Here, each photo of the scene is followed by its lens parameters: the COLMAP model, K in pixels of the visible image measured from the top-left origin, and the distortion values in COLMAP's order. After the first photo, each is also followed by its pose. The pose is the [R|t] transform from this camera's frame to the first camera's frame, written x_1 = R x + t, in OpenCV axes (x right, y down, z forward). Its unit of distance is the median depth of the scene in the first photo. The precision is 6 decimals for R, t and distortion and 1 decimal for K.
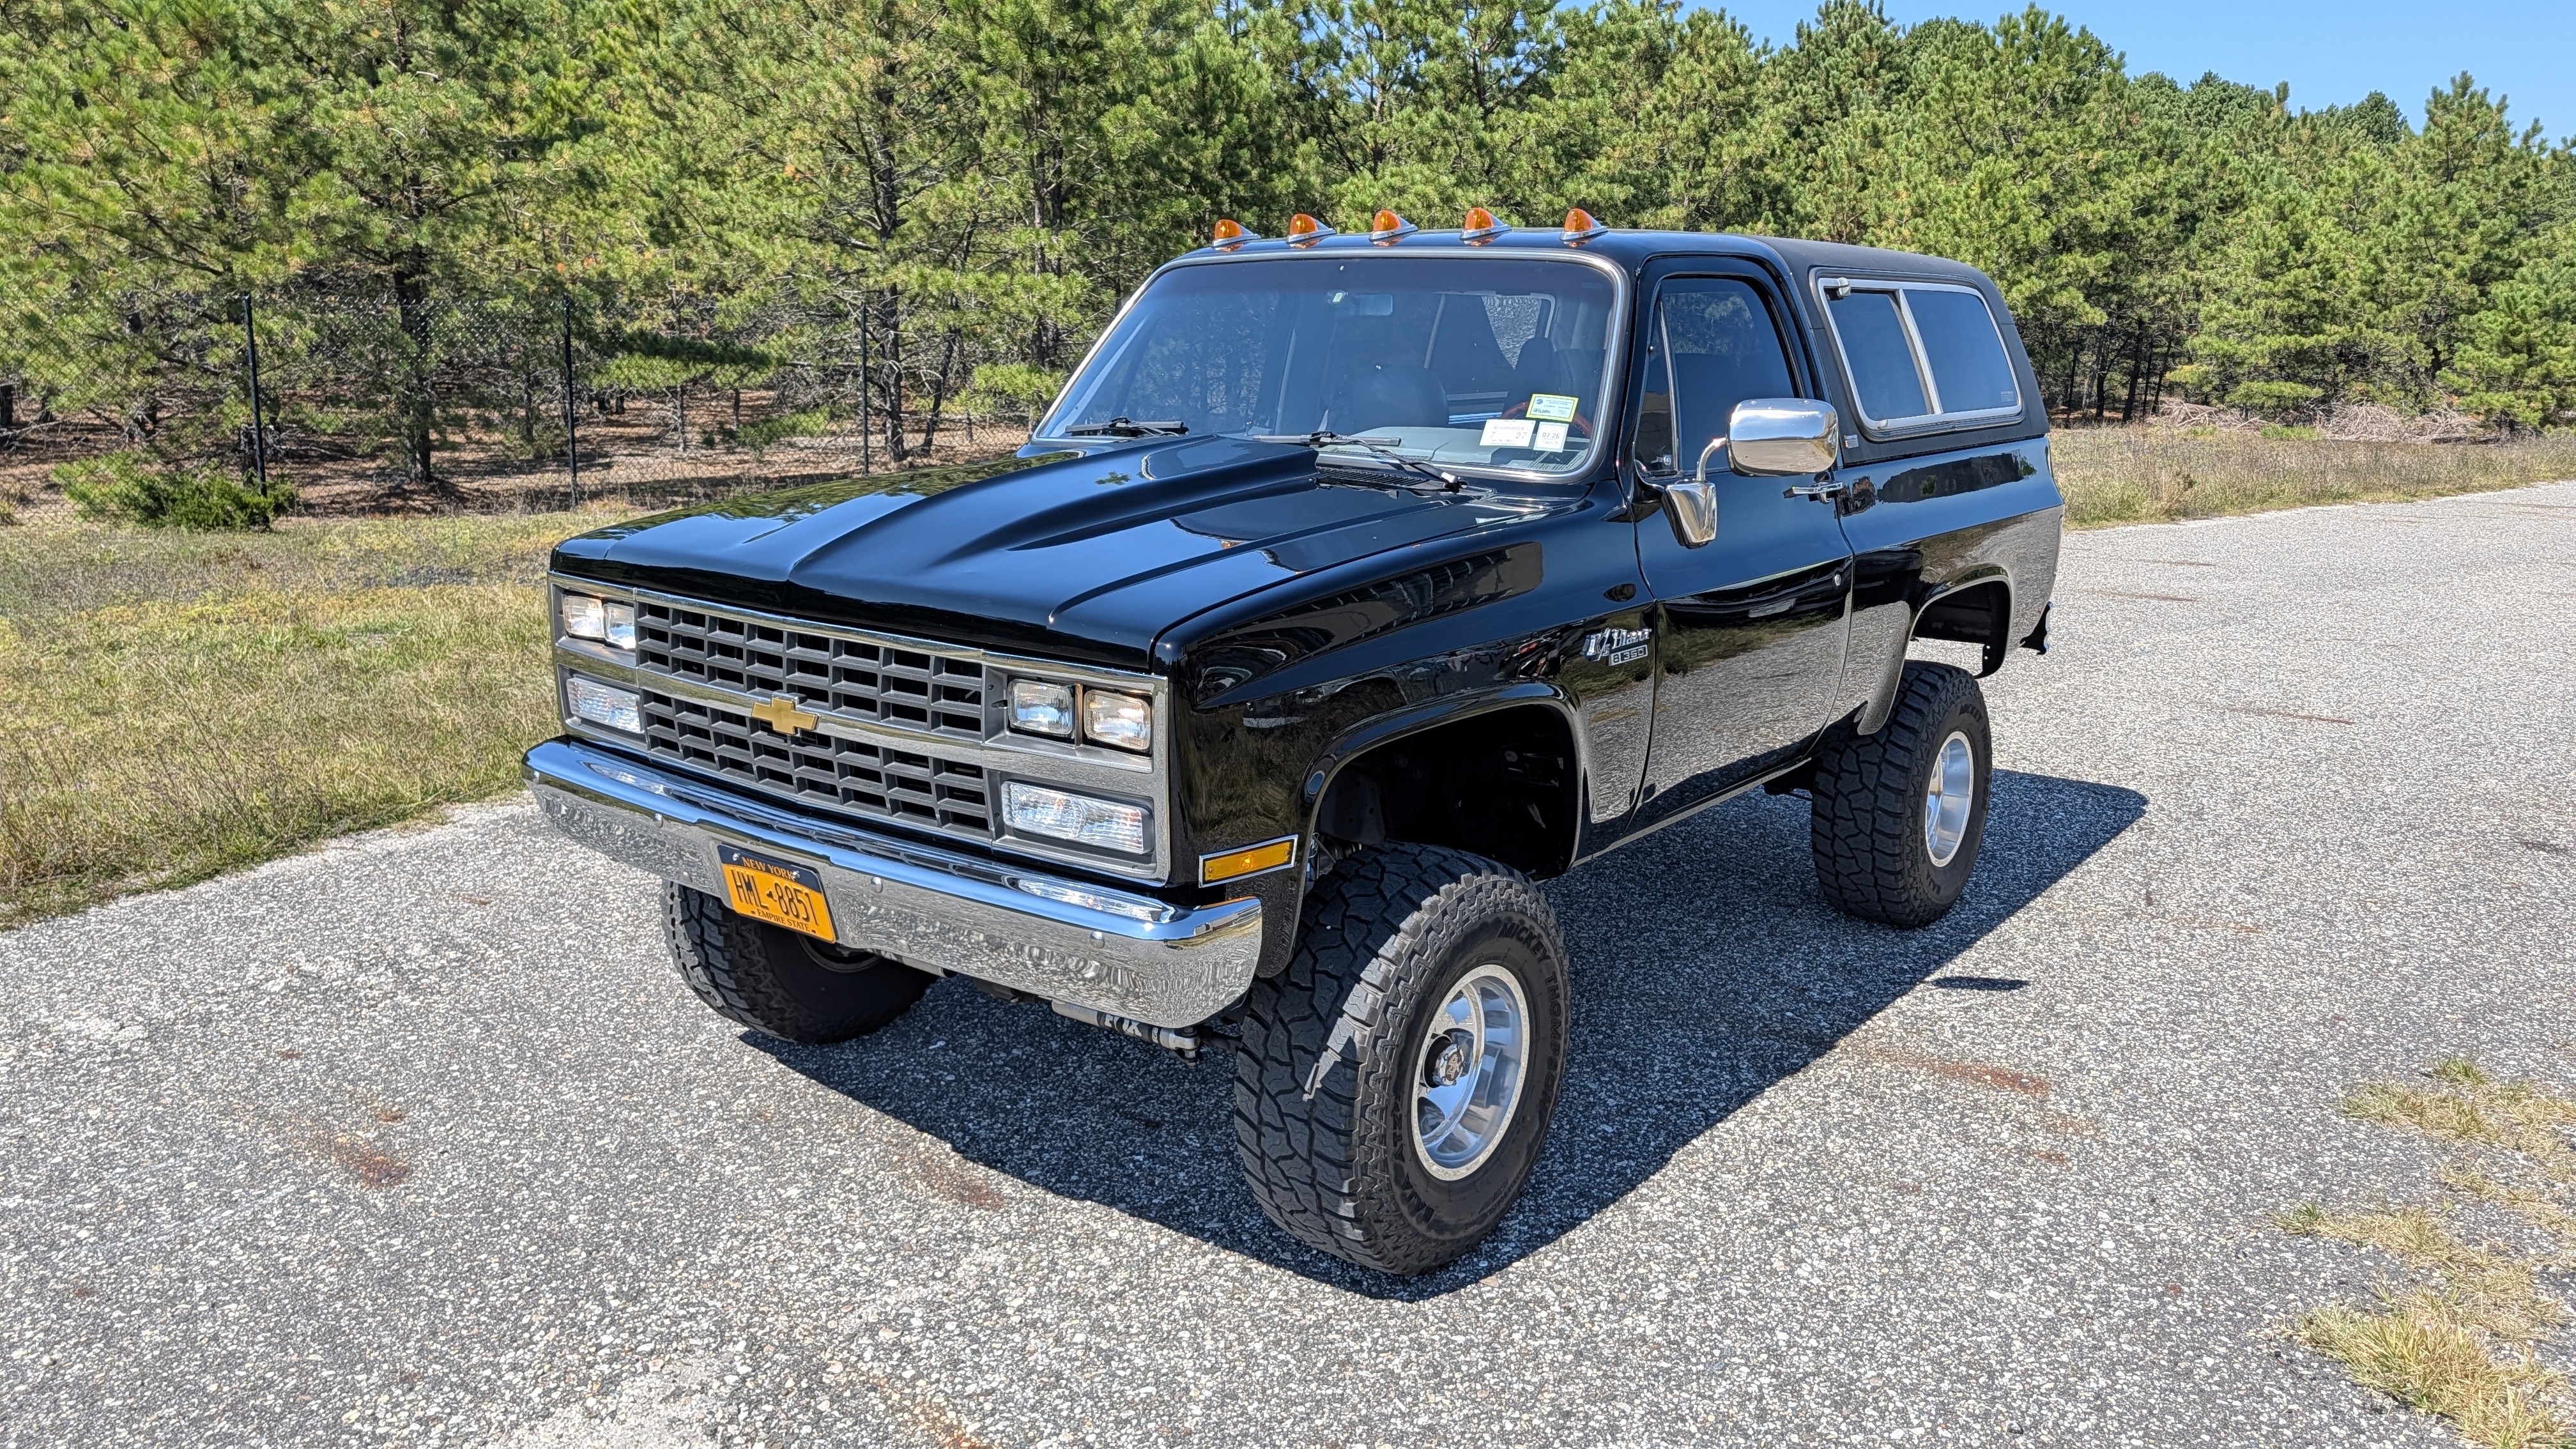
lens RADIAL K [[1870.5, 0, 1291.8], [0, 1870.5, 709.0], [0, 0, 1]] dist [0.005134, 0.003435]
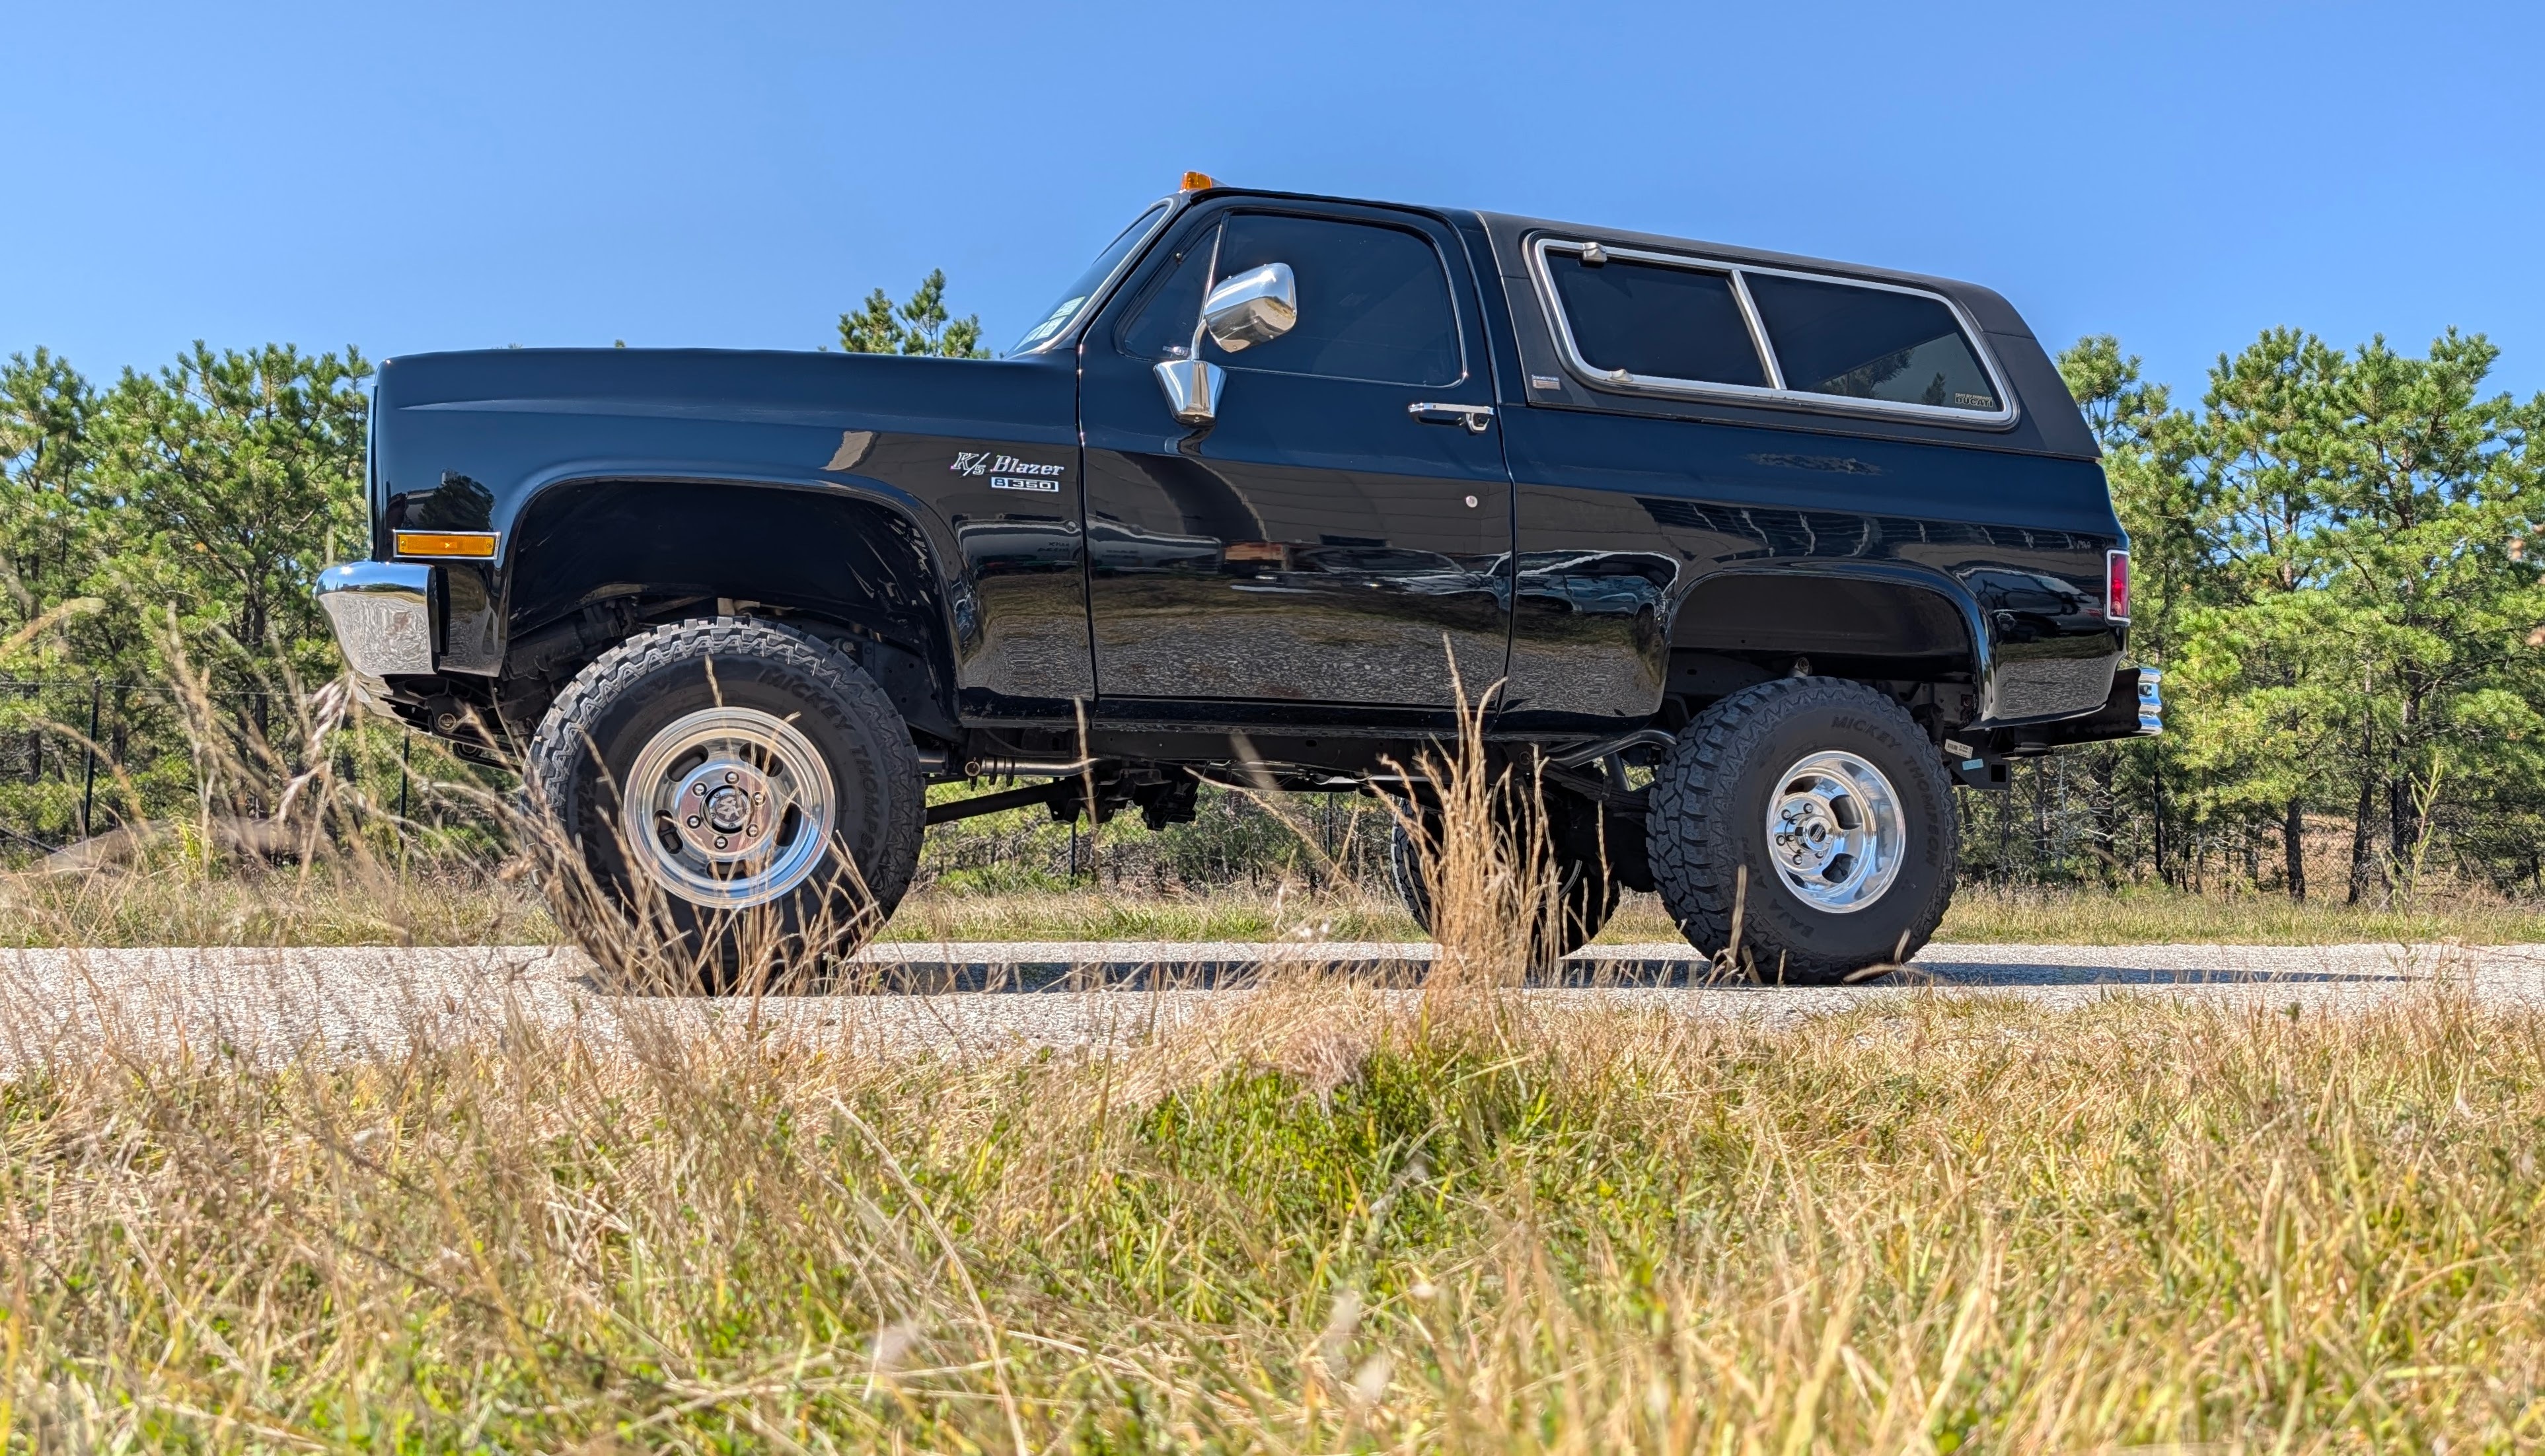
lens RADIAL K [[1951.5, 0, 1286.4], [0, 1951.5, 713.4], [0, 0, 1]] dist [-0.007490, 0.034079]
pose [[0.850156, -0.050929, -0.524062, 0.181743], [-0.107787, 0.957399, -0.267899, 0.077584], [0.515380, 0.284242, 0.808449, 0.047036]]
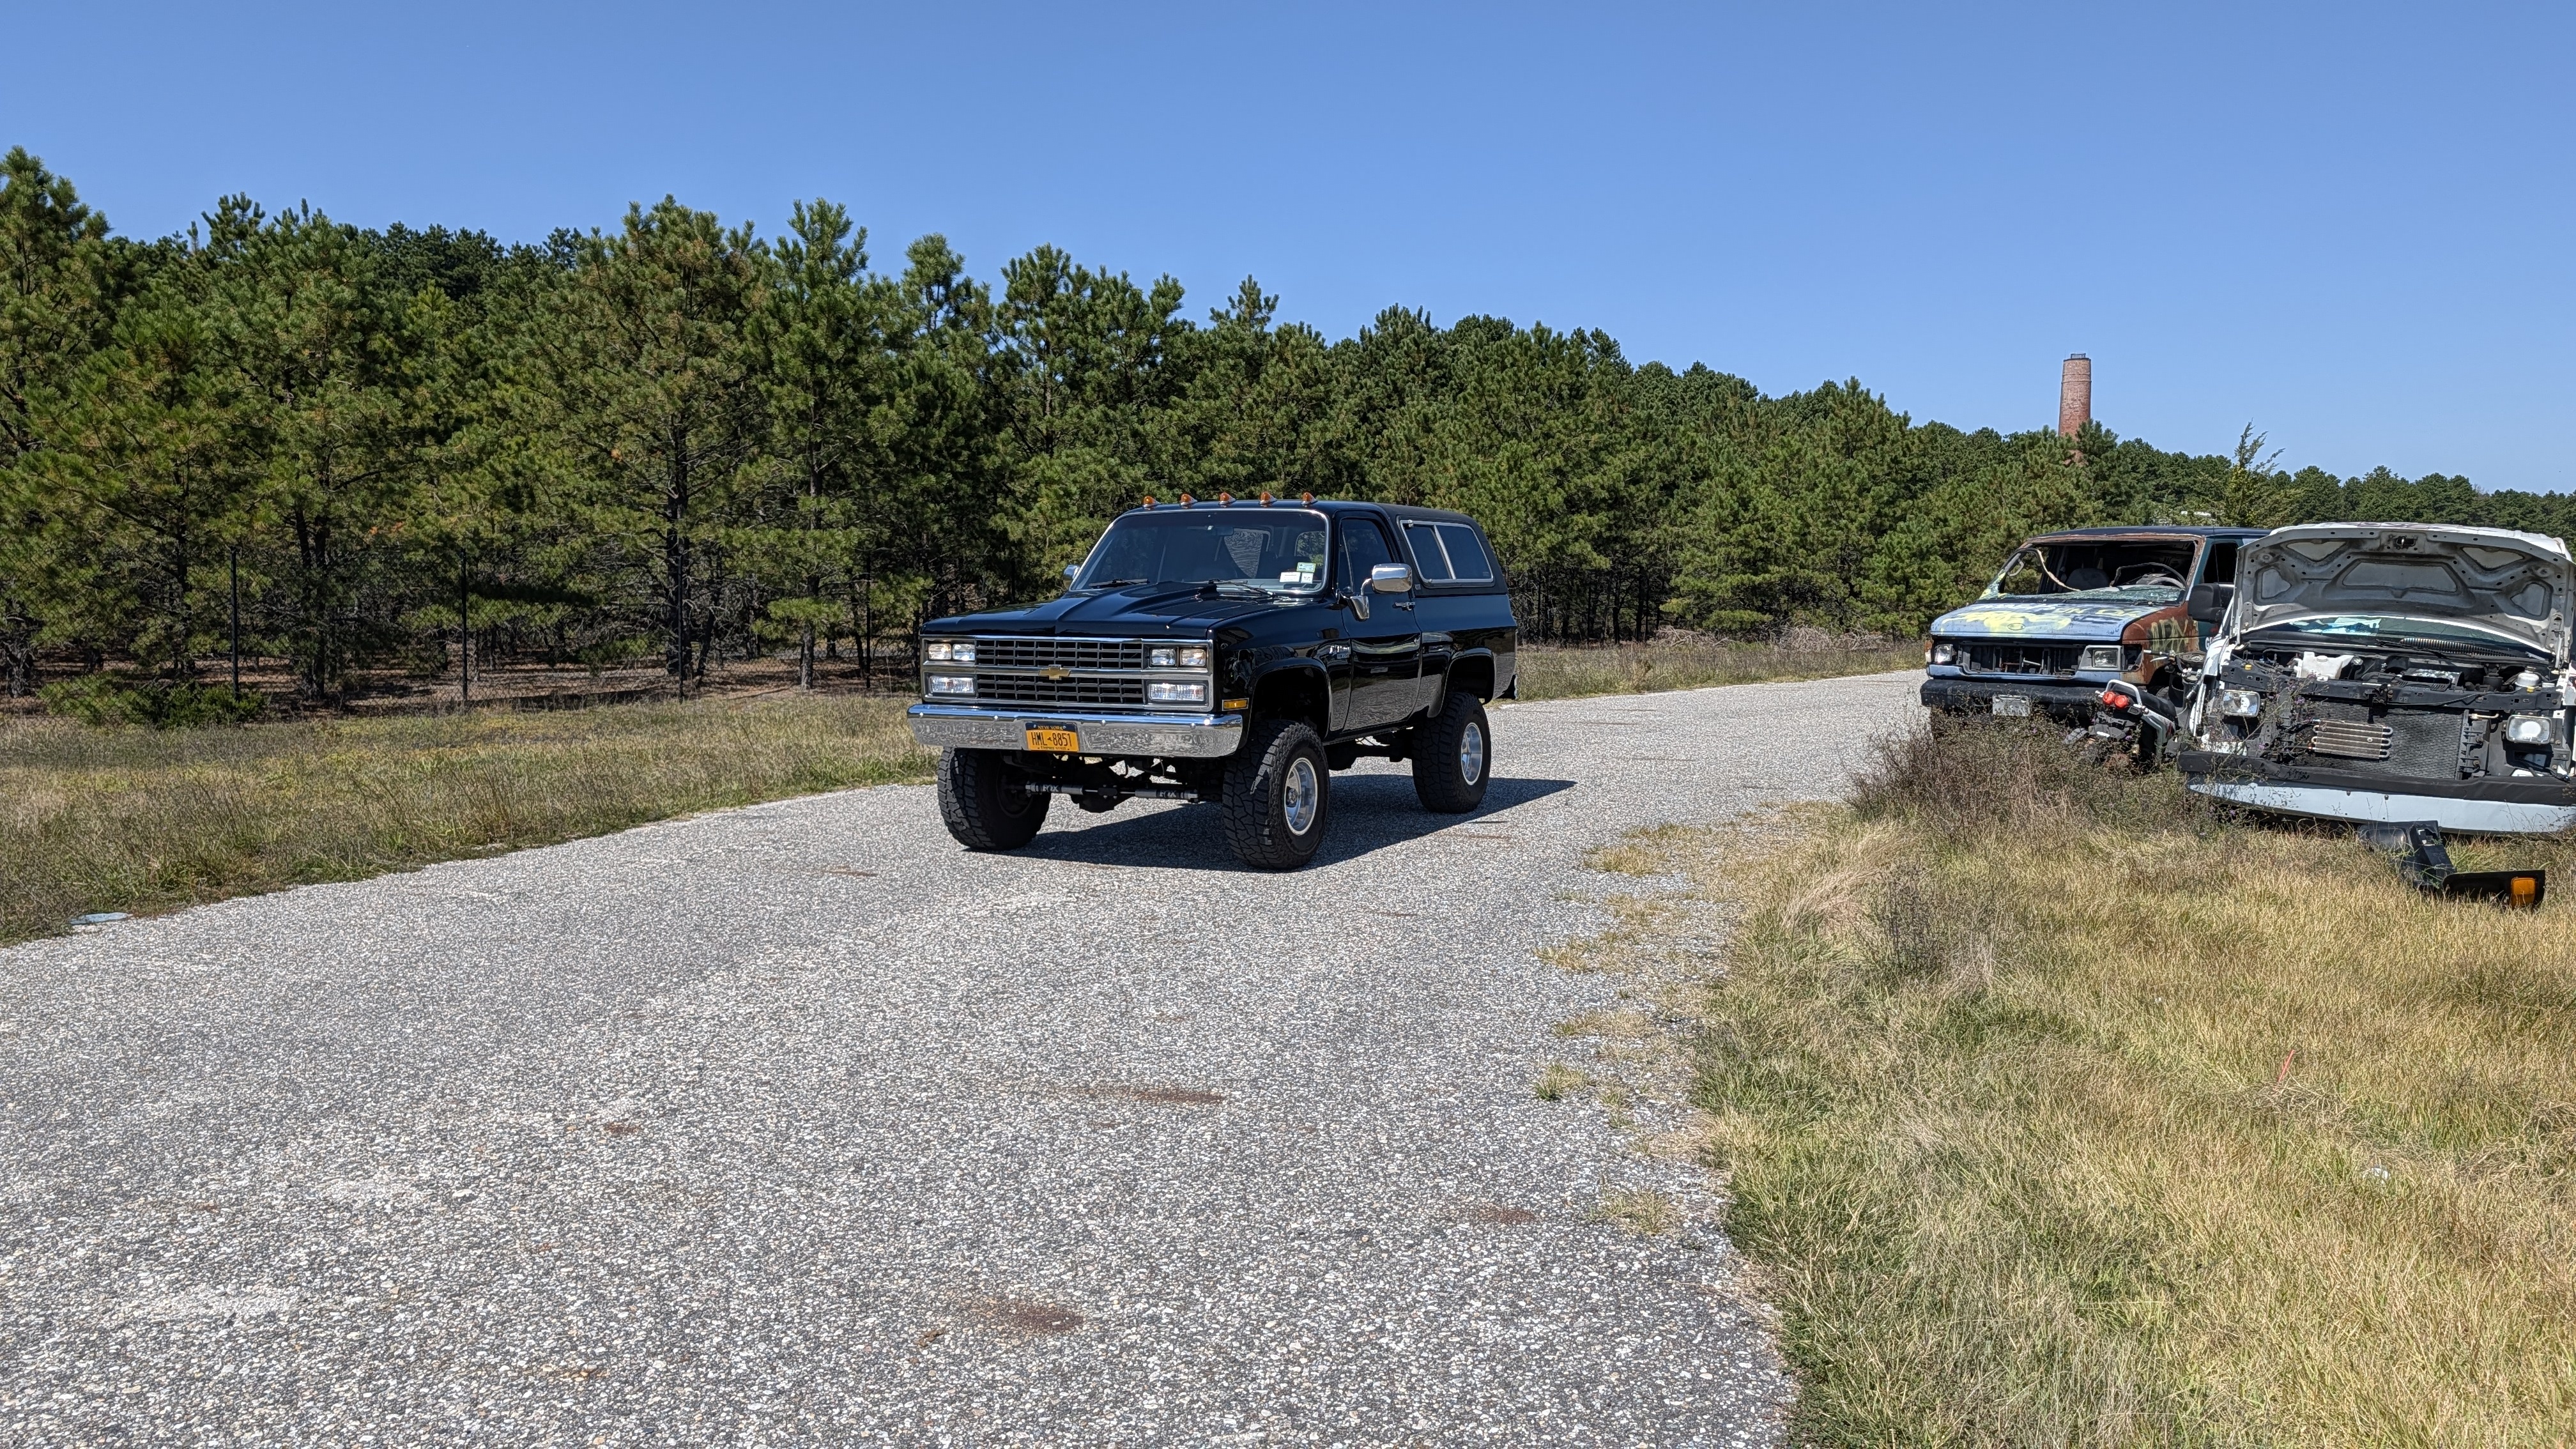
lens RADIAL K [[1874.8, 0, 1277.6], [0, 1874.8, 727.9], [0, 0, 1]] dist [0.102012, -0.209199]
pose [[0.977927, -0.029102, 0.206910, -0.099867], [0.055286, 0.991000, -0.121913, 0.084148], [-0.201500, 0.130662, 0.970734, -0.335062]]
